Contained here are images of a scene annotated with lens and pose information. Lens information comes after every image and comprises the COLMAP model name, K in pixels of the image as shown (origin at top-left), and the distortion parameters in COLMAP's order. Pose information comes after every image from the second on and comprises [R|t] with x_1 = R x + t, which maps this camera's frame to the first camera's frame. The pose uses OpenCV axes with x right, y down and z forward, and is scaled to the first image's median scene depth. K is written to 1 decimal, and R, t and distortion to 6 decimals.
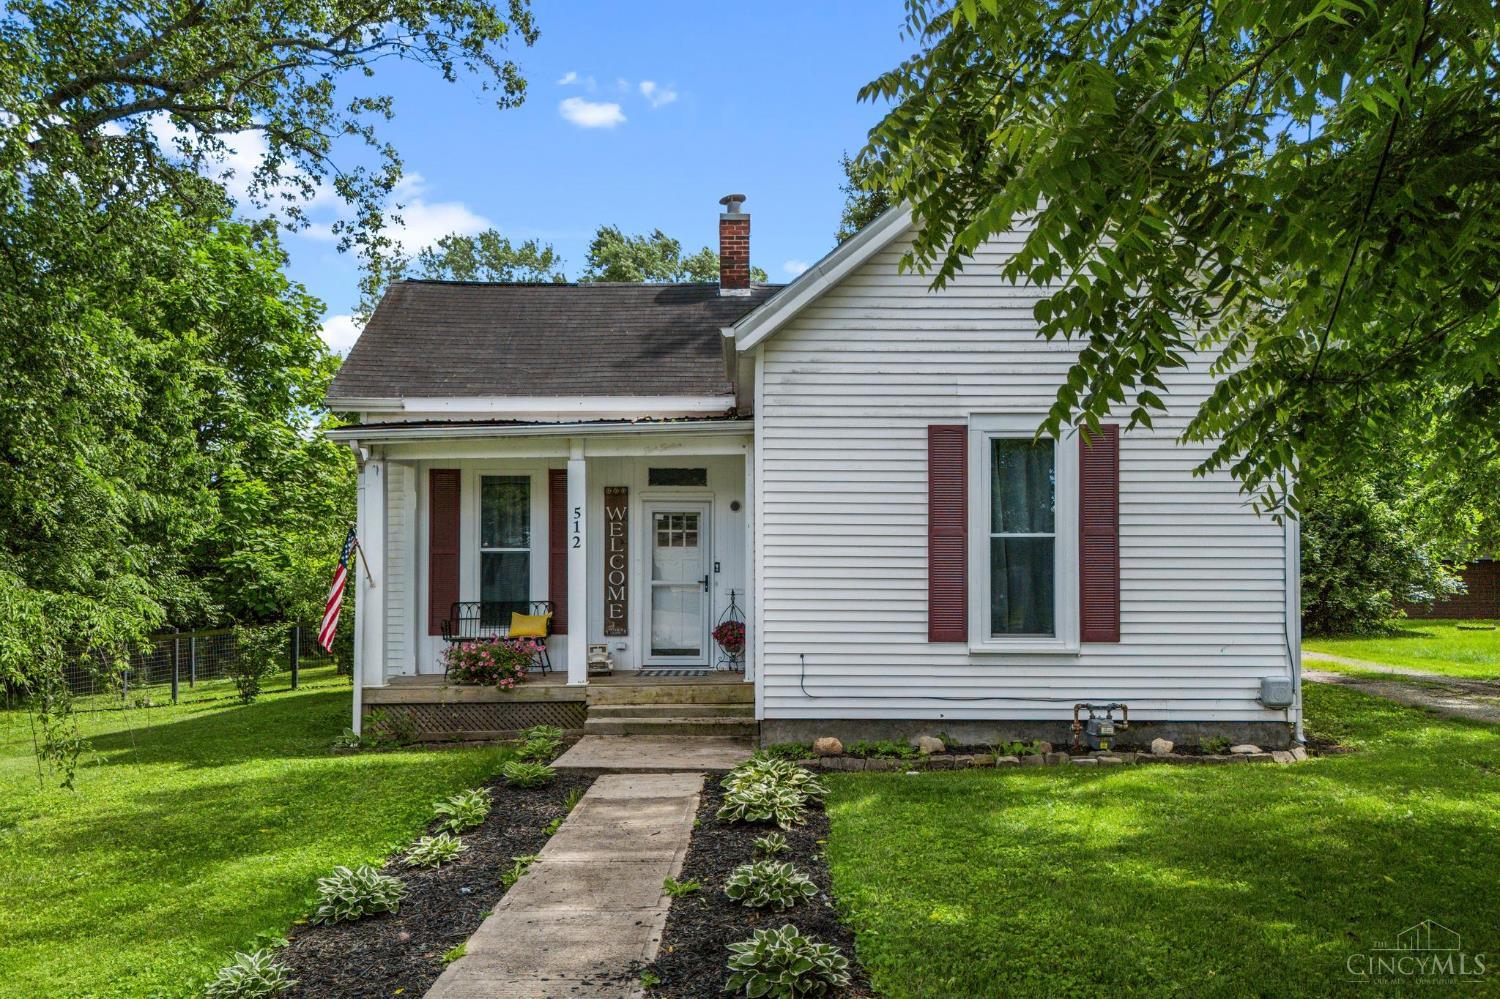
lens RADIAL K [[1132.2, 0, 763.9], [0, 1132.2, 557.9], [0, 0, 1]] dist [0.052476, -0.037349]
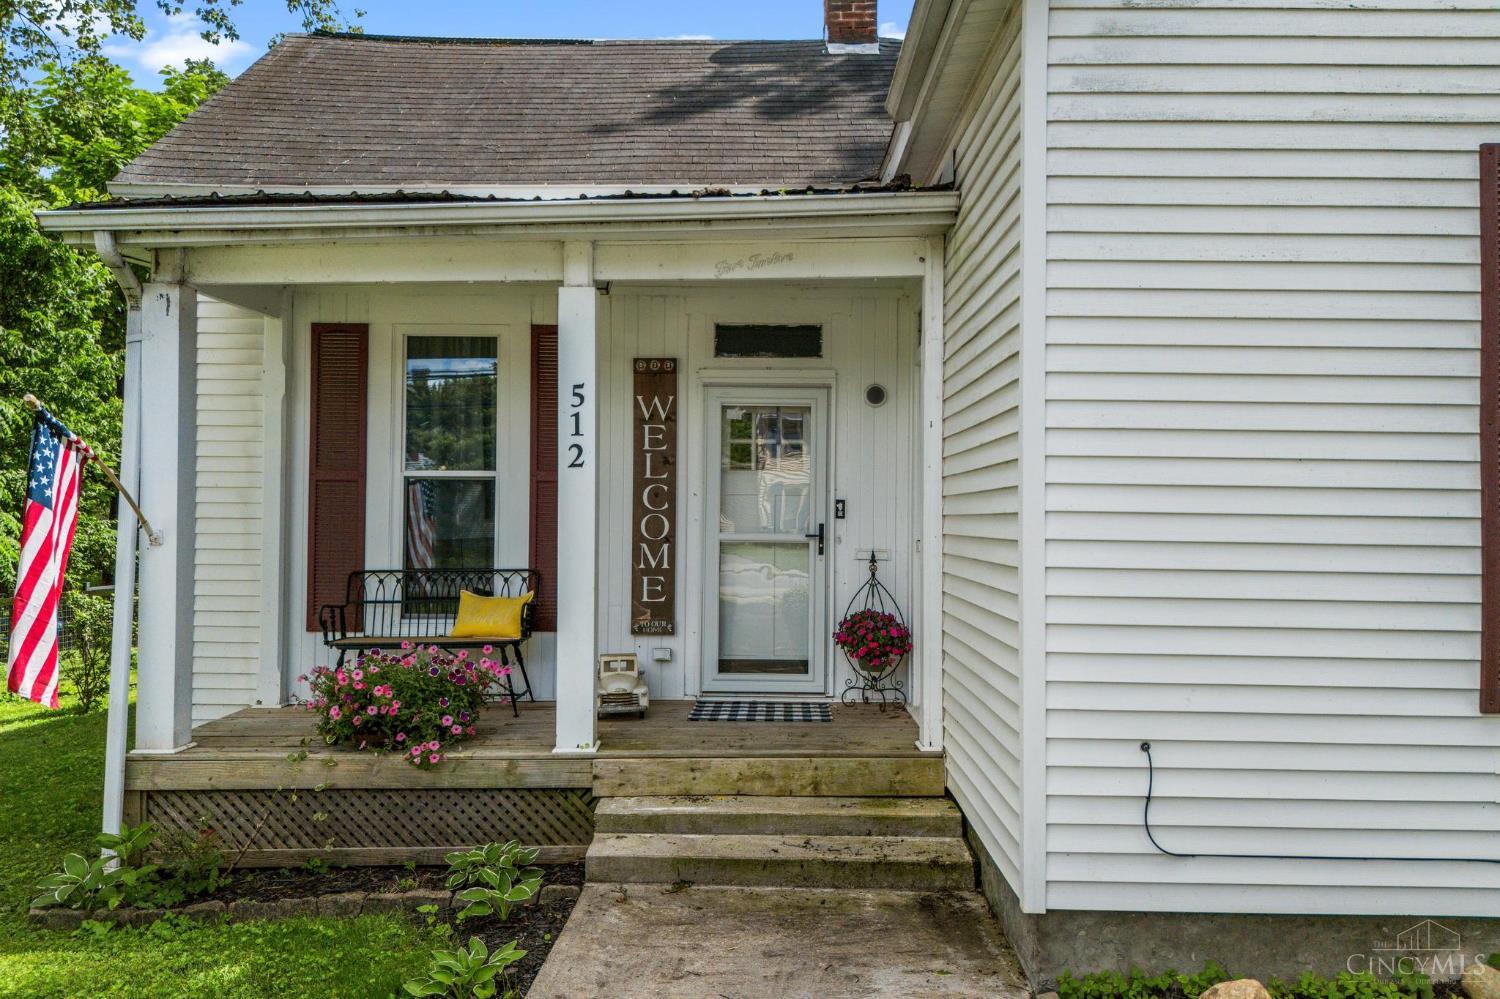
lens RADIAL K [[1132.2, 0, 754.5], [0, 1132.2, 494.1], [0, 0, 1]] dist [0.052476, -0.037349]
pose [[0.999497, 0.007056, -0.030916, -0.068474], [-0.007082, 0.999975, -0.000743, 0.002078], [0.030909, 0.000961, 0.999522, 0.479979]]
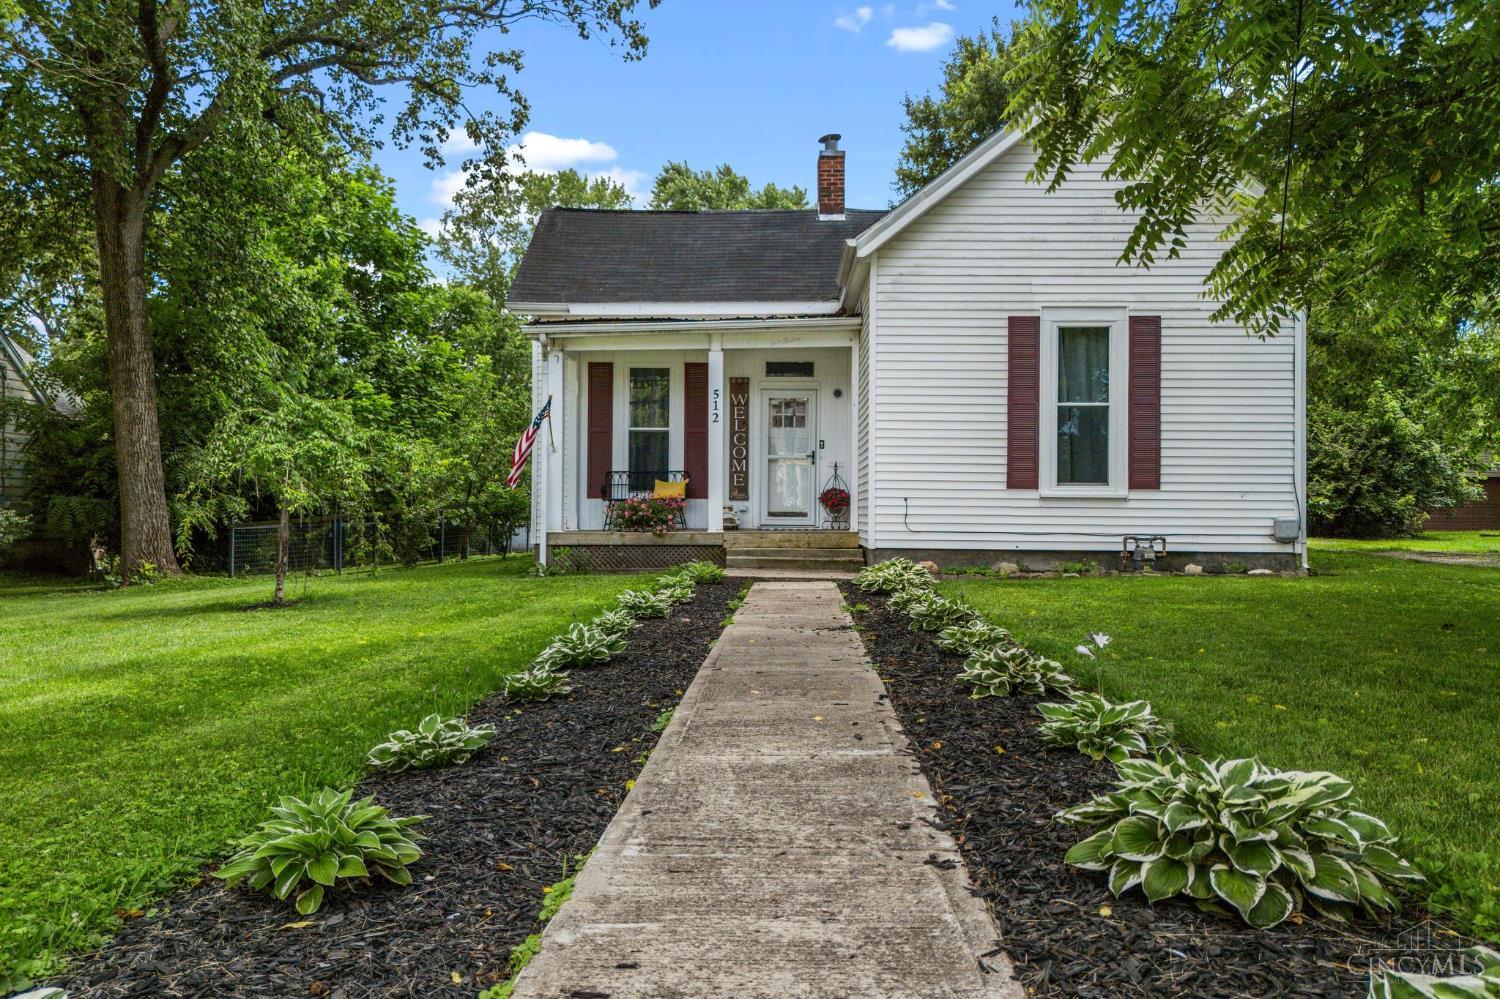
lens RADIAL K [[1132.2, 0, 761.1], [0, 1132.2, 501.2], [0, 0, 1]] dist [0.052476, -0.037349]
pose [[0.999360, 0.006484, -0.035189, -0.066278], [-0.006349, 0.999972, 0.003961, 0.067220], [0.035214, -0.003735, 0.999373, -0.216141]]
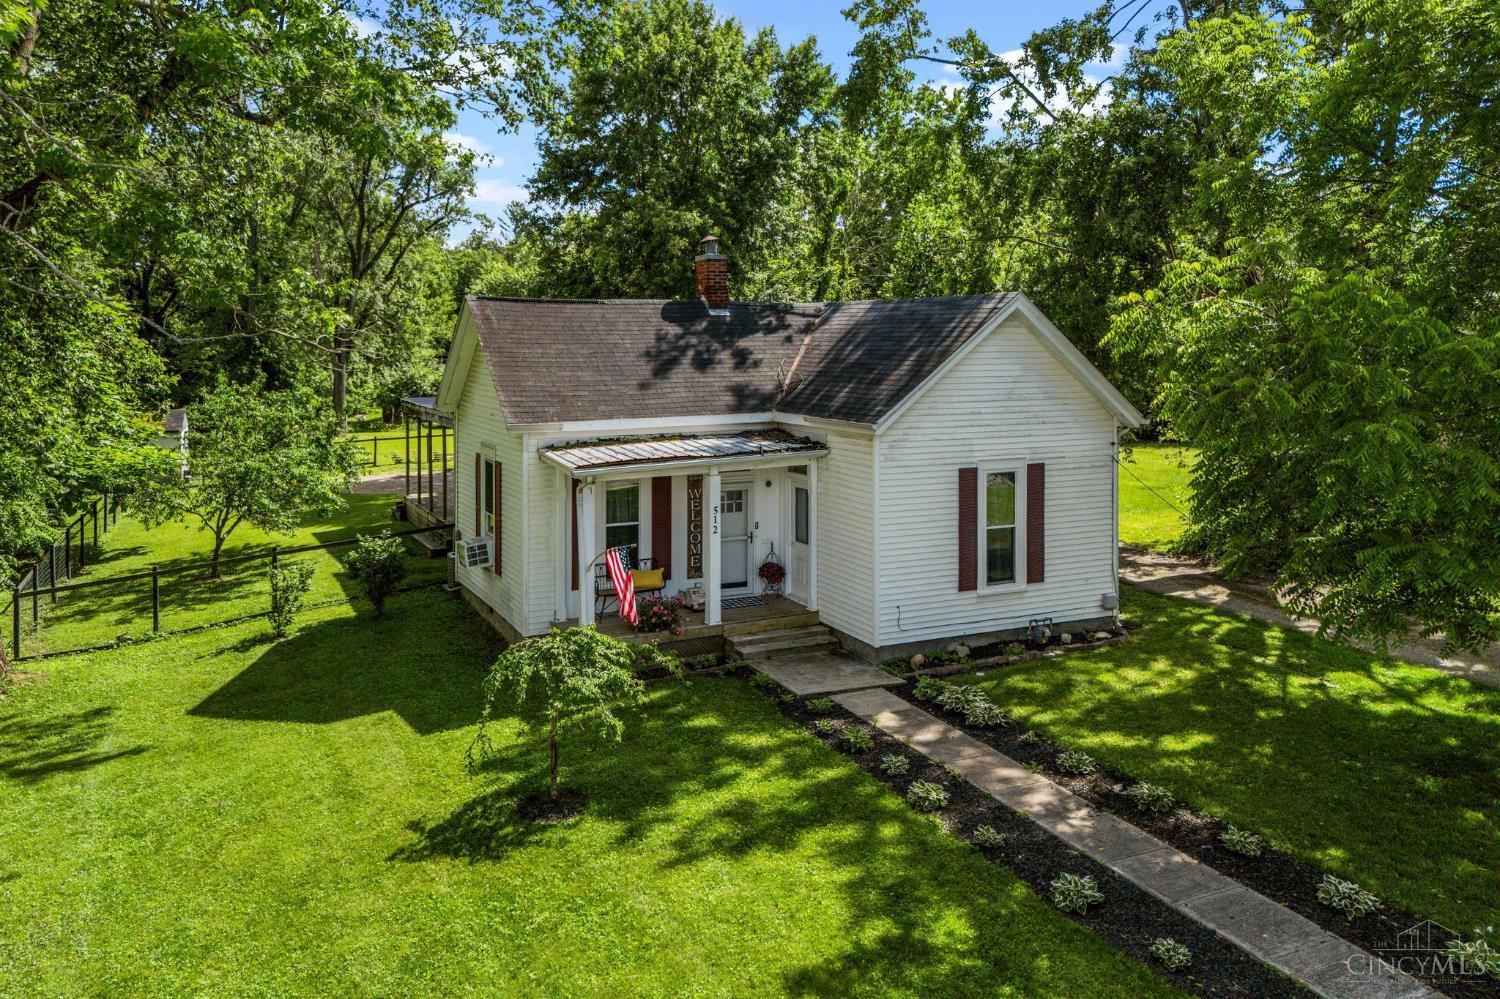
lens RADIAL K [[1132.2, 0, 782.9], [0, 1132.2, 356.7], [0, 0, 1]] dist [0.052476, -0.037349]
pose [[0.898743, -0.003376, 0.438463, -0.690293], [-0.011011, 0.999481, 0.030264, -0.269882], [-0.438337, -0.032028, 0.898240, -0.361195]]
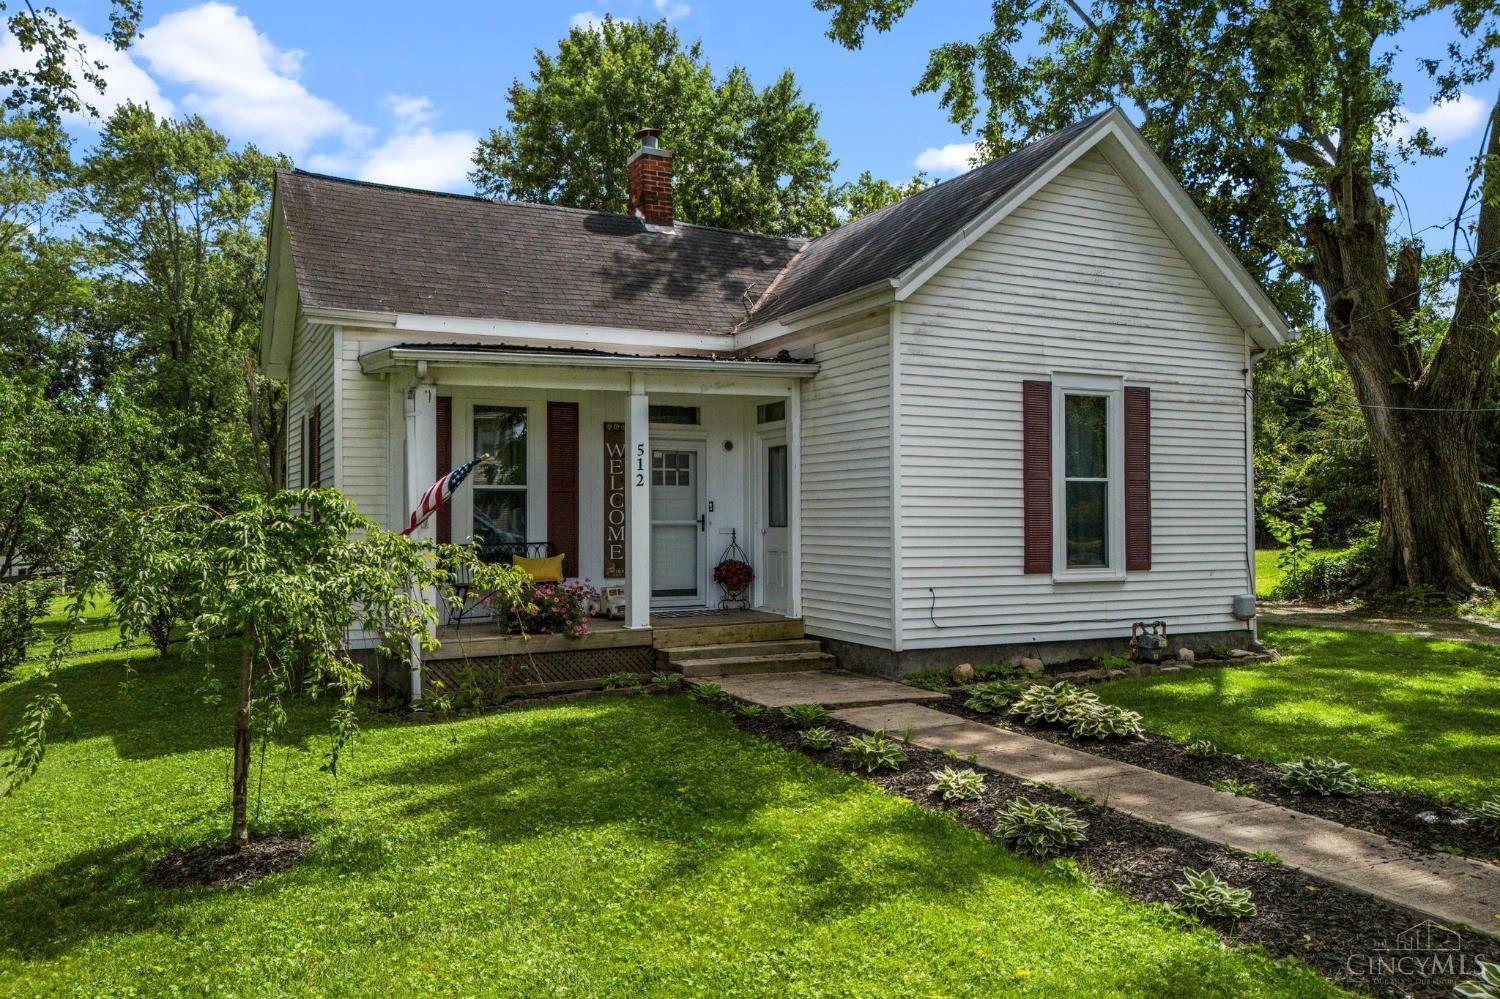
lens RADIAL K [[1132.2, 0, 772.2], [0, 1132.2, 498.4], [0, 0, 1]] dist [0.052476, -0.037349]
pose [[0.895495, 0.005196, 0.445042, -0.455427], [-0.005792, 0.999983, -0.000021, 0.000863], [-0.445035, -0.002559, 0.895510, 0.083740]]
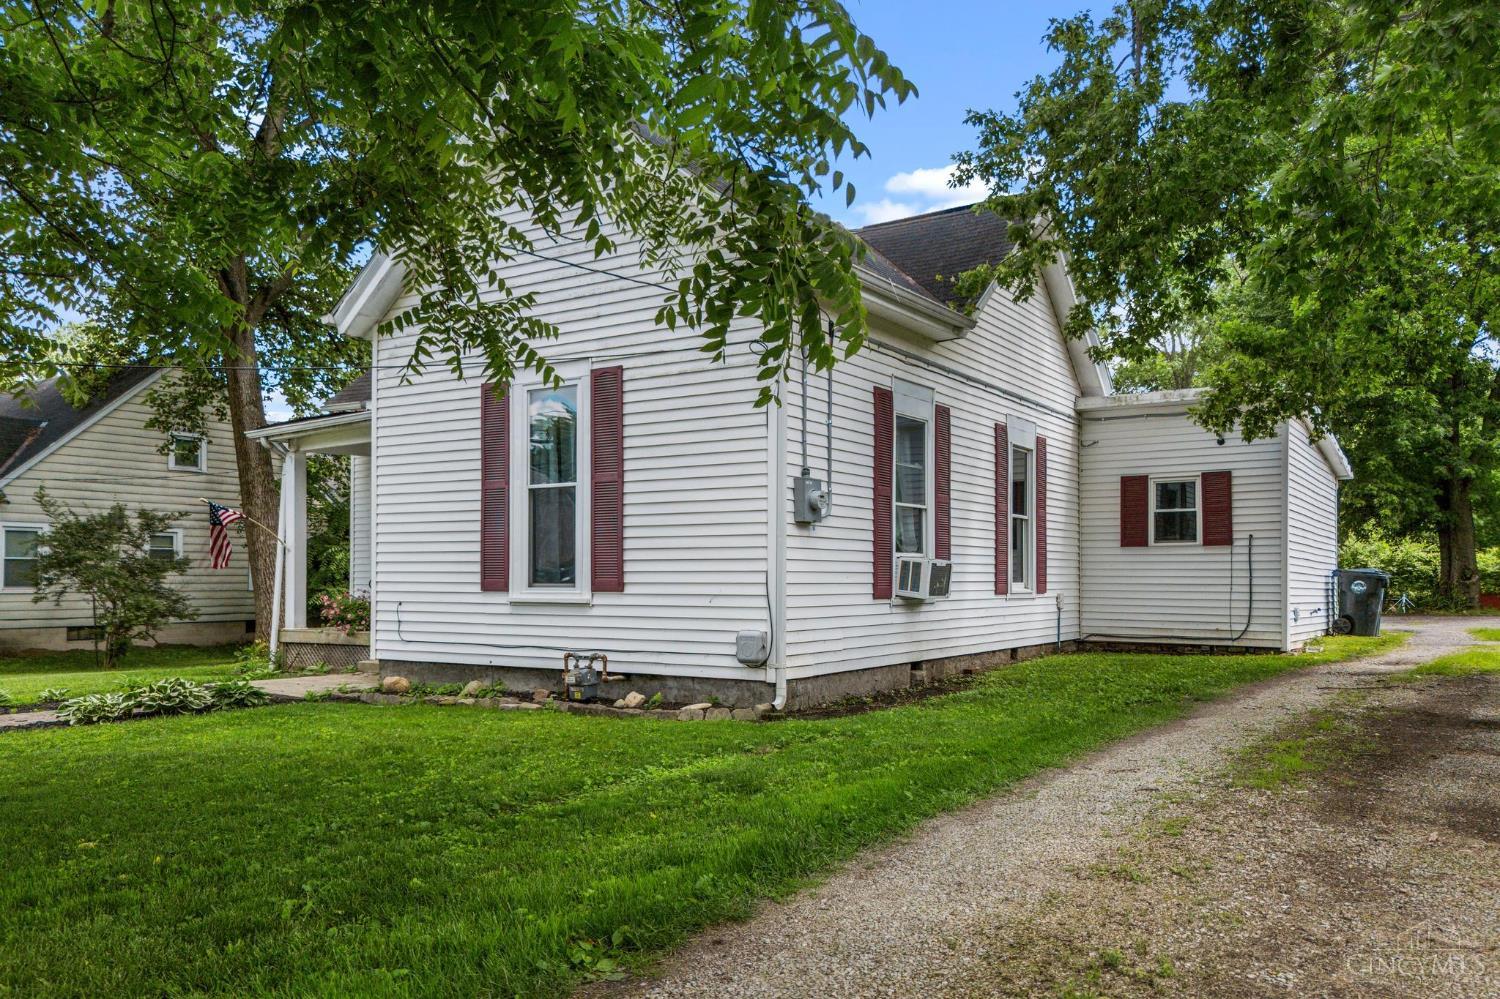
lens RADIAL K [[1132.2, 0, 774.7], [0, 1132.2, 567.5], [0, 0, 1]] dist [0.052476, -0.037349]
pose [[0.840573, -0.007287, -0.541649, 0.742161], [0.005596, 0.999973, -0.004770, 0.046408], [0.541669, 0.000978, 0.840591, 0.208259]]
